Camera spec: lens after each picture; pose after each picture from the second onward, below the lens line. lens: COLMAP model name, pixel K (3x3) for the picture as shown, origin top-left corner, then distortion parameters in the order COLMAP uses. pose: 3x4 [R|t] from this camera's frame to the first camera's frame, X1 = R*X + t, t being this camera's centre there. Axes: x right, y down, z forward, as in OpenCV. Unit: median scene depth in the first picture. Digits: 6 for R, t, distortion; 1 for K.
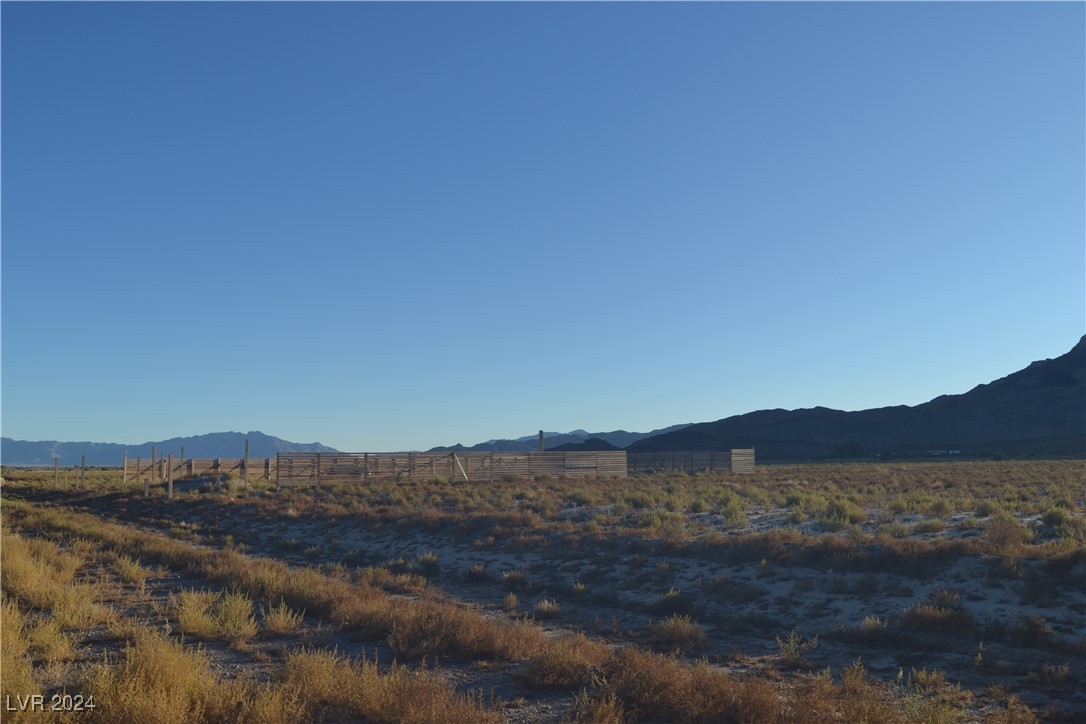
lens RADIAL K [[866.1, 0, 546.3], [0, 866.1, 357.7], [0, 0, 1]] dist [-0.099219, 0.043842]
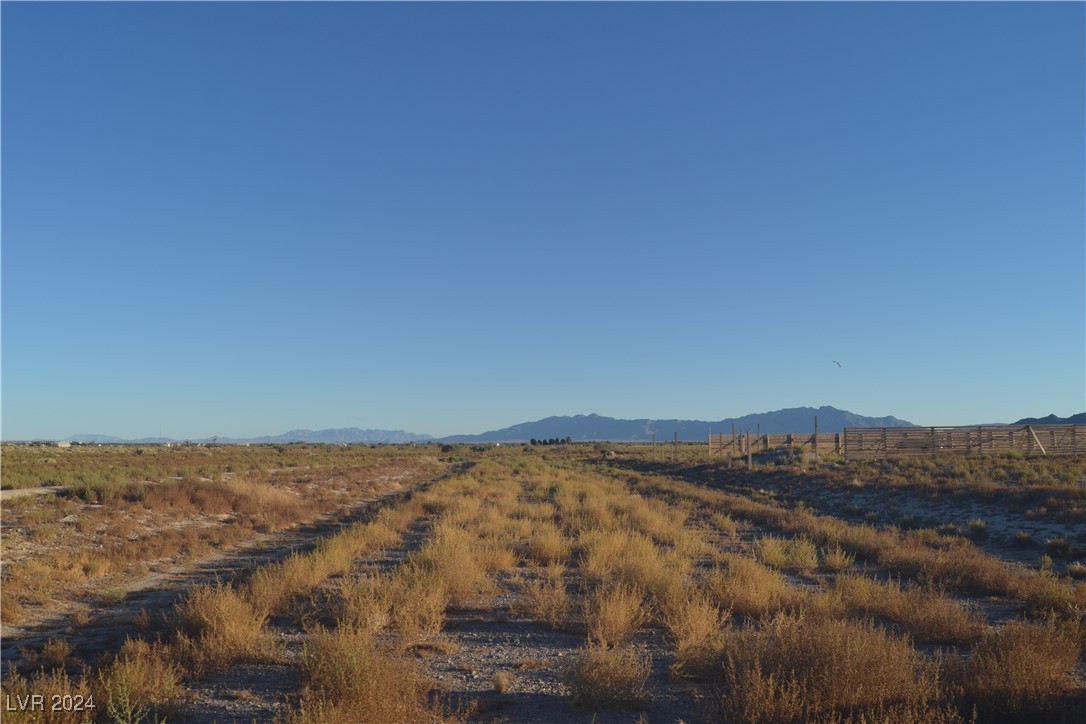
lens RADIAL K [[866.1, 0, 547.4], [0, 866.1, 354.1], [0, 0, 1]] dist [-0.099219, 0.043842]
pose [[0.801207, -0.052021, -0.596122, 0.049517], [0.067237, 0.997732, 0.003302, -0.014999], [0.594598, -0.042727, 0.802887, -0.115853]]
